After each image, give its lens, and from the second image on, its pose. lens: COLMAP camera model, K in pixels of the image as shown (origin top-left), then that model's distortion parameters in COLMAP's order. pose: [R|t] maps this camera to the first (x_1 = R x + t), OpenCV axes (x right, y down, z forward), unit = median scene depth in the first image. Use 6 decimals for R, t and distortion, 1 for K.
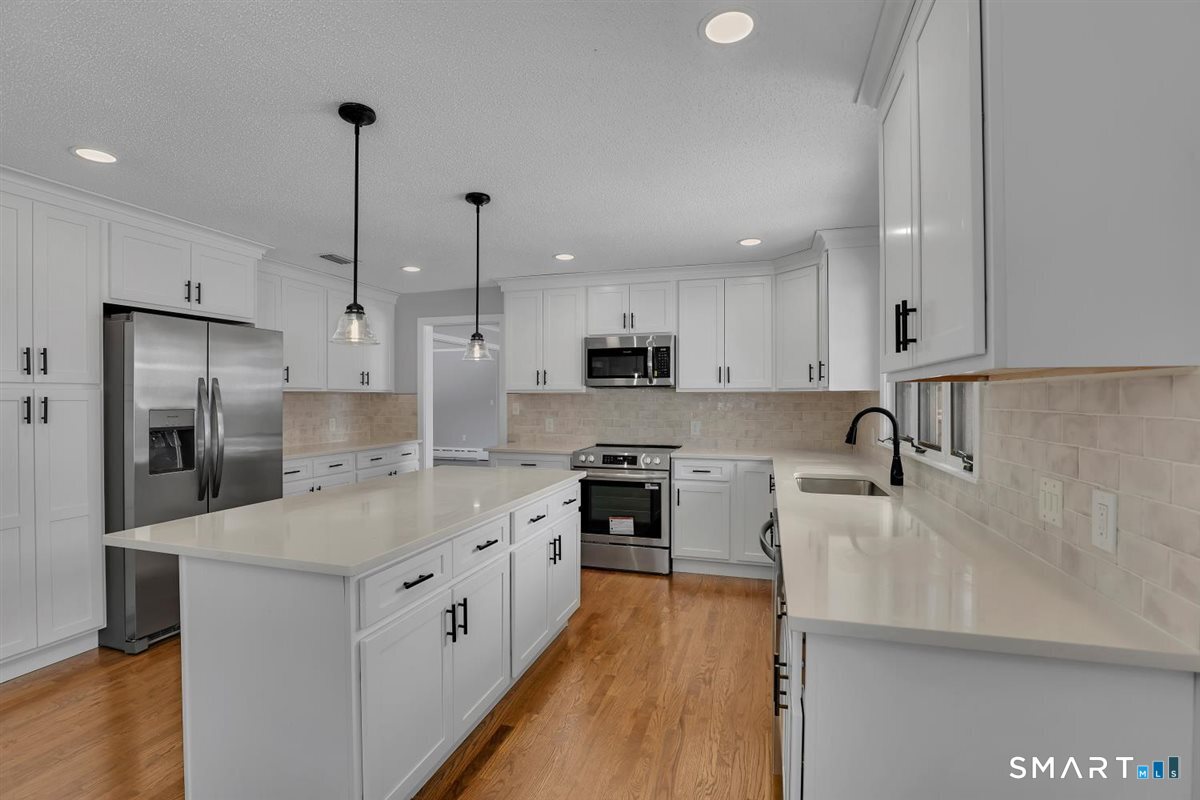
lens RADIAL K [[569.1, 0, 596.5], [0, 569.1, 394.3], [0, 0, 1]] dist [-0.000996, 0.000028]
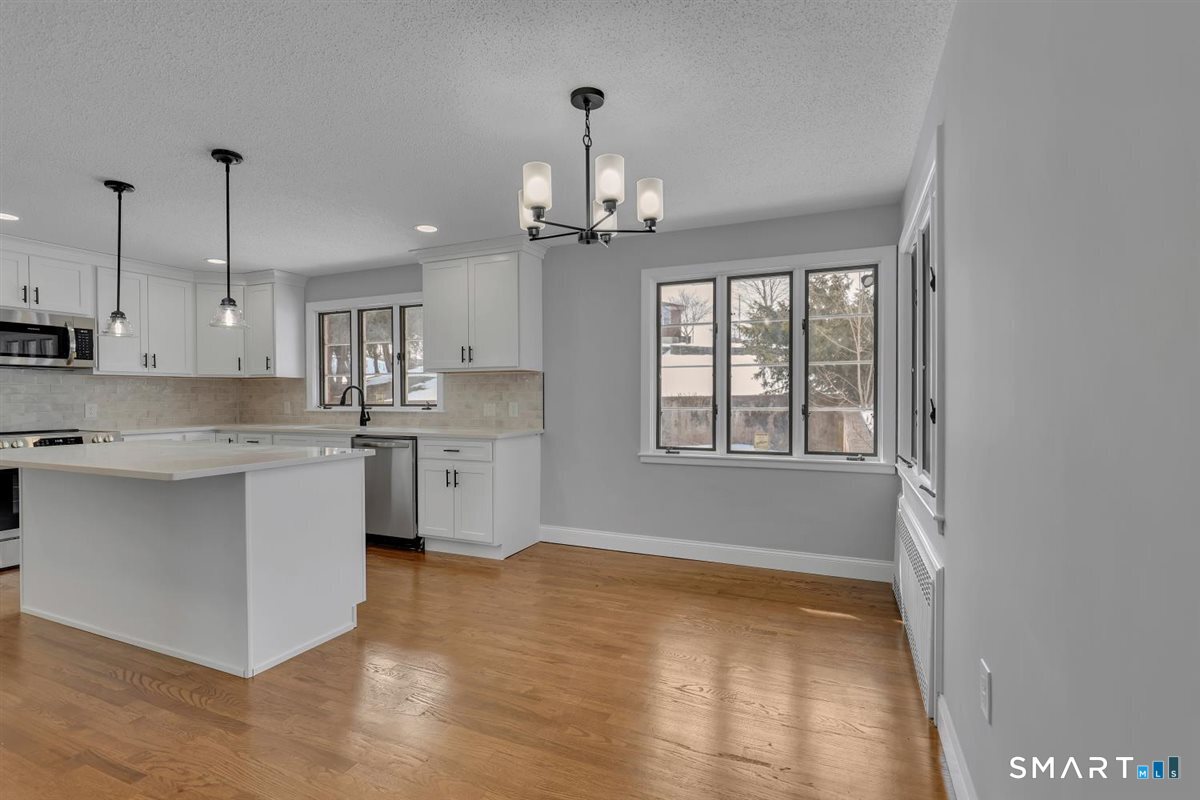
lens RADIAL K [[569.1, 0, 591.4], [0, 569.1, 405.1], [0, 0, 1]] dist [-0.000996, 0.000028]
pose [[0.123958, -0.015917, 0.992160, -0.774649], [-0.002830, 0.999862, 0.016394, 0.032306], [-0.992283, -0.004840, 0.123895, -0.012570]]
